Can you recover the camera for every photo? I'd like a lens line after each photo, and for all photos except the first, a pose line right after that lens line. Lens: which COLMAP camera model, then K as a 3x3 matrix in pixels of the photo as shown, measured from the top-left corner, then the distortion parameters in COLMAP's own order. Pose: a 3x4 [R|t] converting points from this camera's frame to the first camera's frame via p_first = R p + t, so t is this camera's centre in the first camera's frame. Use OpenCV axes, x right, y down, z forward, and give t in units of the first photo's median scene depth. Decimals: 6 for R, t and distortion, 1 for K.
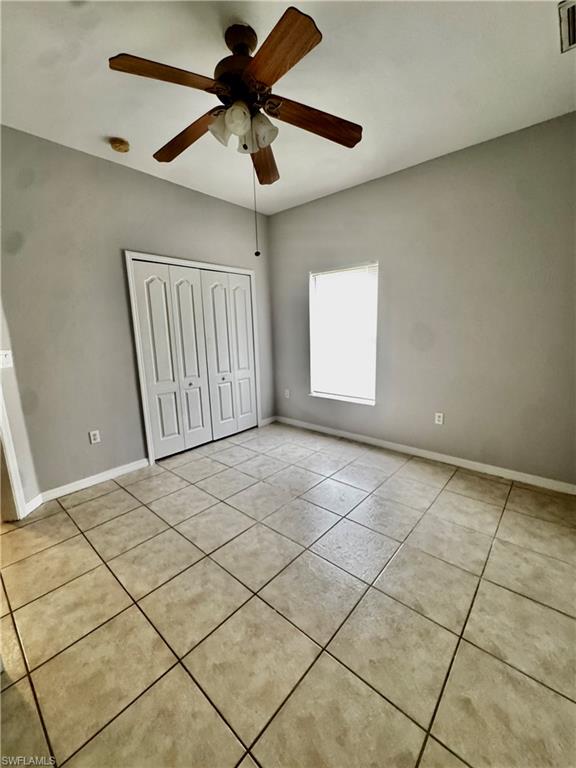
lens RADIAL K [[310.7, 0, 286.5], [0, 310.7, 382.6], [0, 0, 1]] dist [-0.004634, 0.000929]
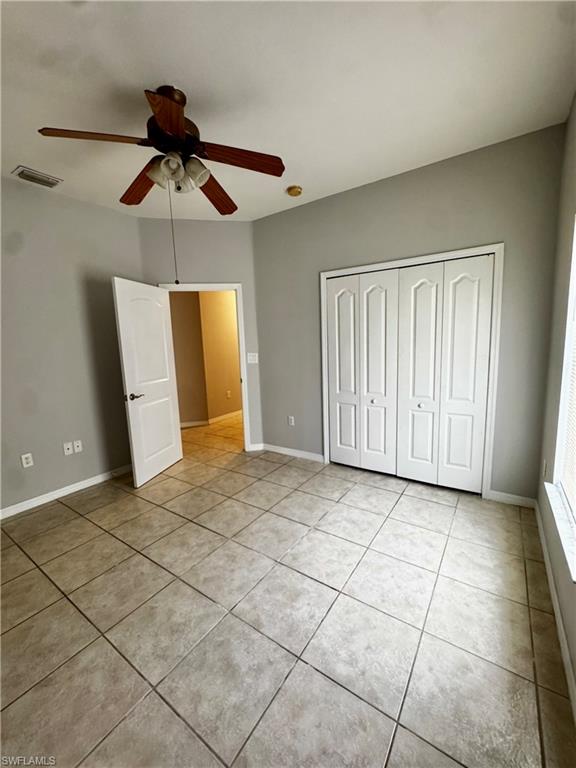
lens RADIAL K [[310.7, 0, 291.0], [0, 310.7, 383.6], [0, 0, 1]] dist [-0.004634, 0.000929]
pose [[0.129221, 0.158907, -0.978800, 0.651806], [-0.149403, 0.978929, 0.139204, -0.164608], [0.980296, 0.128247, 0.150240, 0.762555]]
